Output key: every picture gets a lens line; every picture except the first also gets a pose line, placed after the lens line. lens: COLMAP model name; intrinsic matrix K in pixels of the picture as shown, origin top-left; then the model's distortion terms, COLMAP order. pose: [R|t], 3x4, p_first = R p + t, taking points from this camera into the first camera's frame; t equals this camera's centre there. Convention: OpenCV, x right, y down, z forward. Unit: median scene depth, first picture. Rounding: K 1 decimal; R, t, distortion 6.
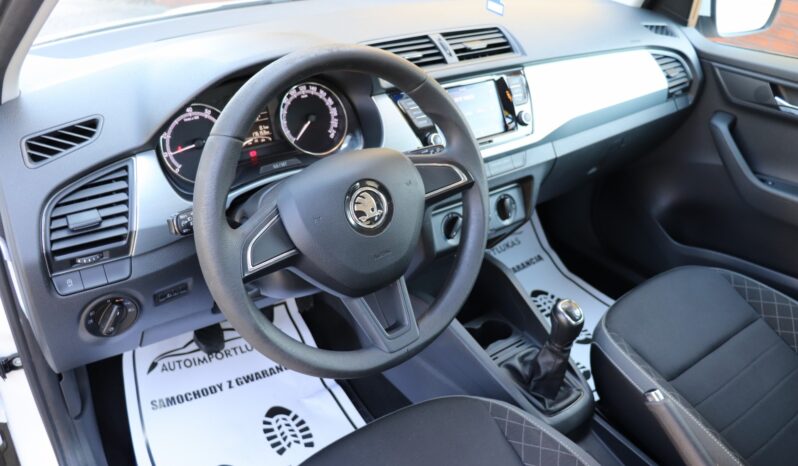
lens RADIAL K [[665.3, 0, 392.5], [0, 665.3, 232.7], [0, 0, 1]] dist [-0.137268, 0.110835]
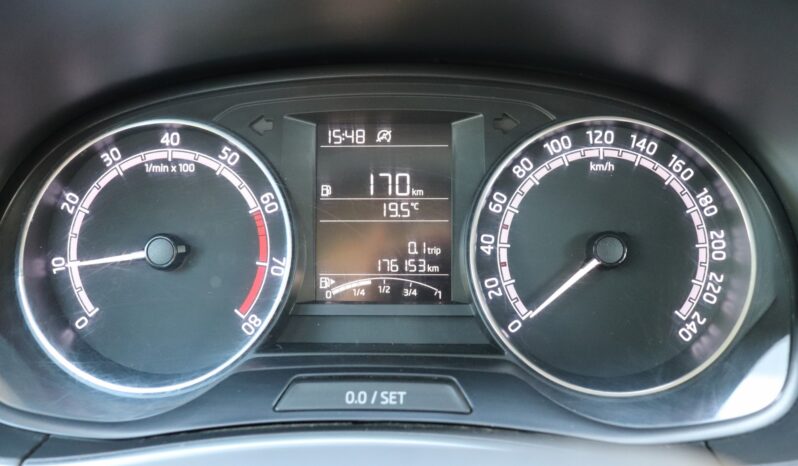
lens RADIAL K [[889.4, 0, 400.2], [0, 889.4, 234.7], [0, 0, 1]] dist [-0.011744, 0.000000]
pose [[0.785461, 0.144297, -0.601855, 0.025325], [-0.279068, 0.950548, -0.136305, -0.104124], [0.552424, 0.275021, 0.786887, 0.653733]]
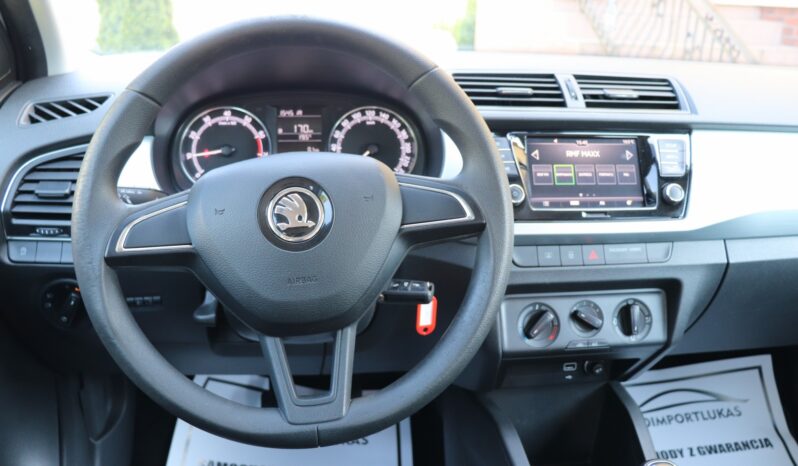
lens RADIAL K [[695.2, 0, 402.8], [0, 695.2, 230.5], [0, 0, 1]] dist [-0.108035, 0.052179]
pose [[0.873918, 0.135476, -0.466812, 0.322778], [-0.238562, 0.956295, -0.169080, 0.061647], [0.423504, 0.259126, 0.868043, 0.278745]]
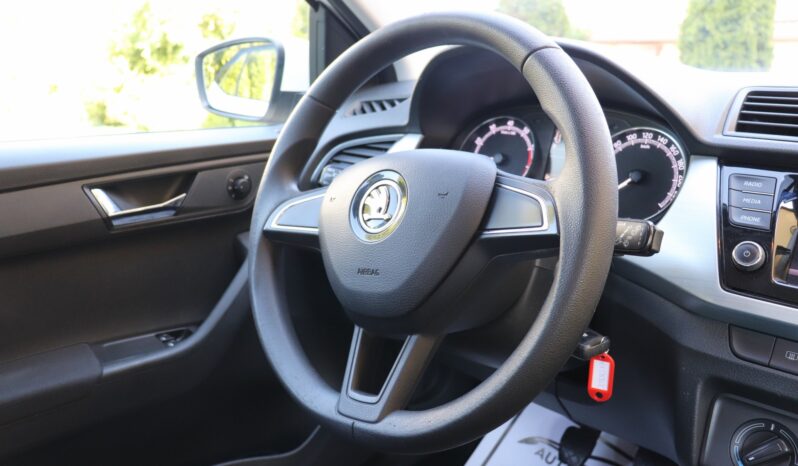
lens RADIAL K [[665.3, 0, 396.3], [0, 665.3, 231.4], [0, 0, 1]] dist [-0.137268, 0.110835]
pose [[0.170258, 0.225113, -0.959342, 0.501780], [-0.484922, 0.866655, 0.117302, -0.077491], [0.857824, 0.445235, 0.256717, 0.611171]]
